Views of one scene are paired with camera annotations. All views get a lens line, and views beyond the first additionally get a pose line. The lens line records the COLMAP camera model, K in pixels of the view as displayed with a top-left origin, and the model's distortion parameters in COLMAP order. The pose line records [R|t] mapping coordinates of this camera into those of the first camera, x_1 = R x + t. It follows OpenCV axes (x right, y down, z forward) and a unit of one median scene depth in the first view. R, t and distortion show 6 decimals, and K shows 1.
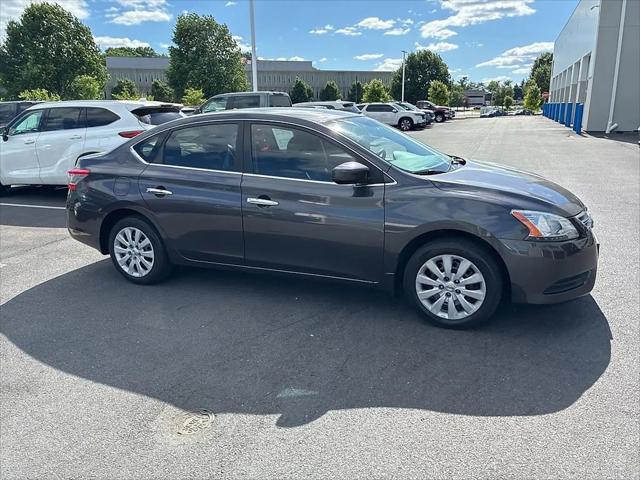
lens RADIAL K [[486.7, 0, 322.0], [0, 486.7, 236.9], [0, 0, 1]] dist [0.048286, -0.066491]
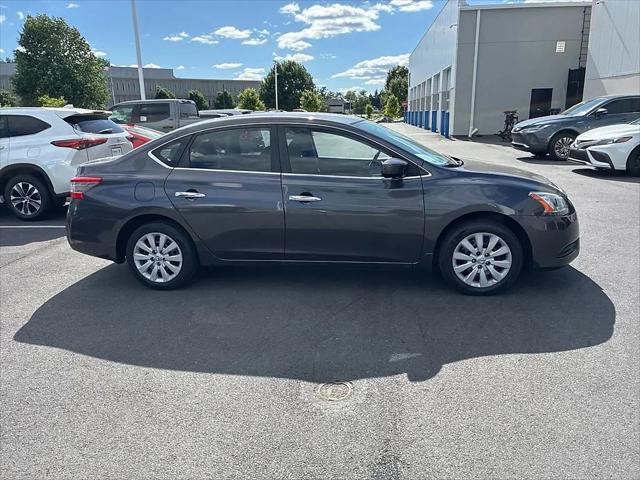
lens RADIAL K [[486.7, 0, 316.0], [0, 486.7, 235.7], [0, 0, 1]] dist [0.048286, -0.066491]
pose [[0.966015, -0.067034, 0.249645, -0.065953], [0.071750, 0.997374, -0.009830, 0.004010], [-0.248330, 0.027408, 0.968288, -0.009021]]
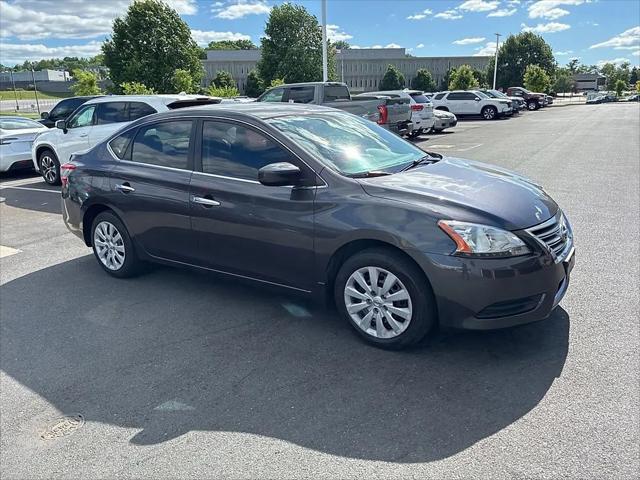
lens RADIAL K [[486.7, 0, 321.6], [0, 486.7, 236.0], [0, 0, 1]] dist [0.048286, -0.066491]
pose [[0.982286, 0.038019, -0.183492, 0.050109], [-0.034314, 0.999139, 0.023326, -0.005958], [0.184220, -0.016616, 0.982745, 0.014738]]
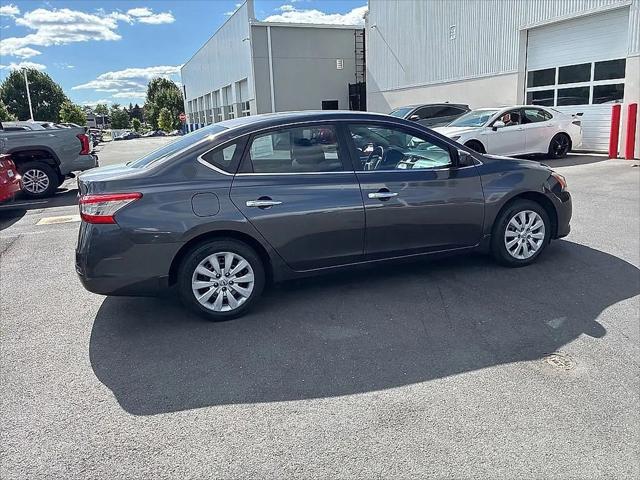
lens RADIAL K [[486.7, 0, 322.5], [0, 486.7, 239.9], [0, 0, 1]] dist [0.048286, -0.066491]
pose [[0.729948, -0.174708, 0.660797, -0.165186], [0.200584, 0.978968, 0.037254, -0.007496], [-0.653408, 0.105352, 0.749639, 0.053504]]
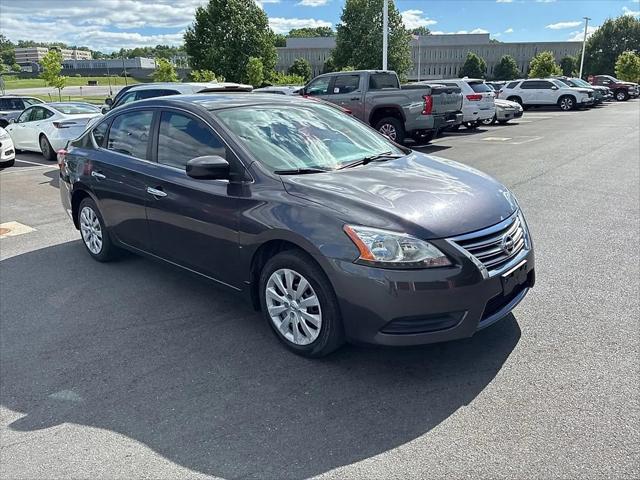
lens RADIAL K [[486.7, 0, 321.9], [0, 486.7, 235.1], [0, 0, 1]] dist [0.048286, -0.066491]
pose [[0.941658, 0.092130, -0.323716, 0.089790], [-0.078952, 0.995434, 0.053637, -0.011412], [0.327179, -0.024949, 0.944633, 0.032538]]
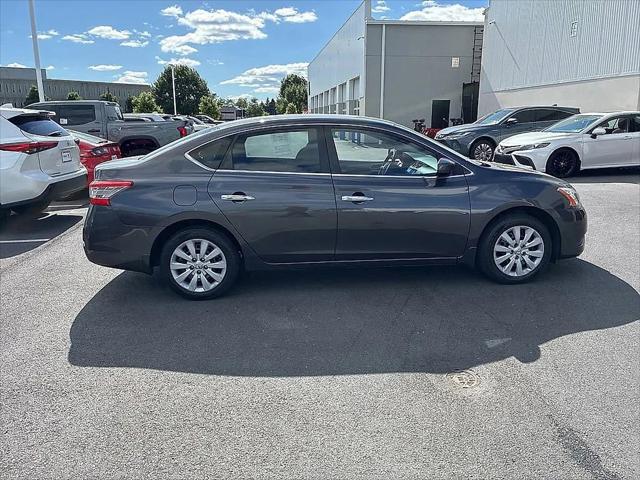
lens RADIAL K [[486.7, 0, 322.0], [0, 486.7, 237.8], [0, 0, 1]] dist [0.048286, -0.066491]
pose [[0.880827, -0.102056, 0.462308, -0.124516], [0.114762, 0.993393, 0.000641, 0.001000], [-0.459319, 0.052491, 0.886719, 0.012696]]
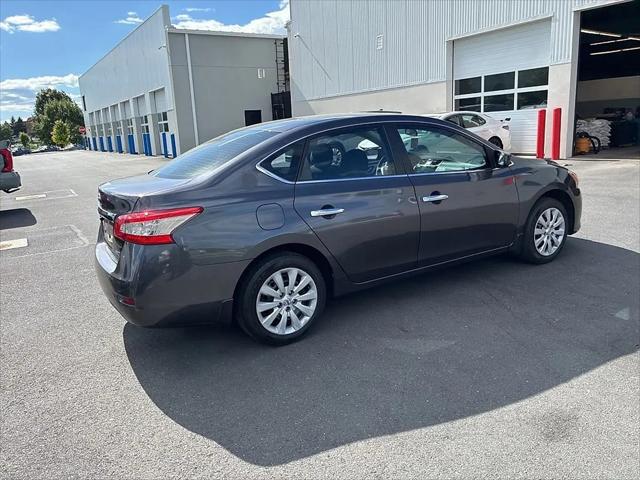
lens RADIAL K [[486.7, 0, 324.6], [0, 486.7, 240.4], [0, 0, 1]] dist [0.048286, -0.066491]
pose [[0.583724, -0.201325, 0.786597, -0.190715], [0.251803, 0.965895, 0.060355, -0.018701], [-0.771921, 0.162837, 0.614510, 0.099422]]
